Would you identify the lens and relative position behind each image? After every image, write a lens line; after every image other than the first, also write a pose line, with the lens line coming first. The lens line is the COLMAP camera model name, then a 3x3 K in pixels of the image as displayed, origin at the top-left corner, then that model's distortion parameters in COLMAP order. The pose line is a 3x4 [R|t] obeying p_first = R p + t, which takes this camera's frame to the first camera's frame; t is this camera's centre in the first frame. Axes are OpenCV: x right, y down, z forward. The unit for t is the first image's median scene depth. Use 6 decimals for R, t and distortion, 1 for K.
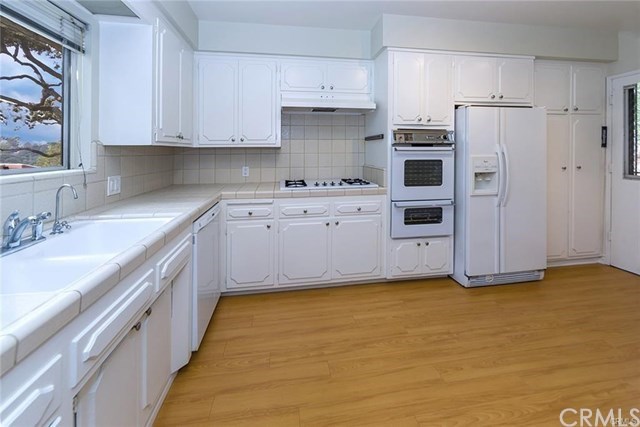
lens RADIAL K [[251.8, 0, 317.8], [0, 251.8, 187.1], [0, 0, 1]] dist [-0.001691, -0.000232]
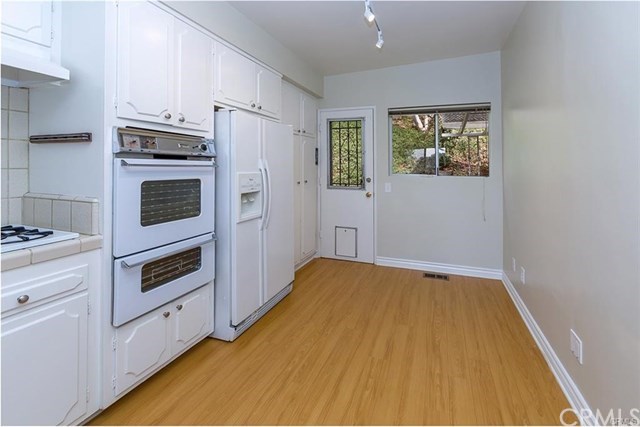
lens RADIAL K [[259.4, 0, 319.7], [0, 259.4, 169.3], [0, 0, 1]] dist [-0.001074, -0.000054]
pose [[0.447147, -0.000328, 0.894460, -0.003029], [0.117411, 0.991369, -0.058331, -0.053728], [-0.886721, 0.131102, 0.443327, 0.380423]]
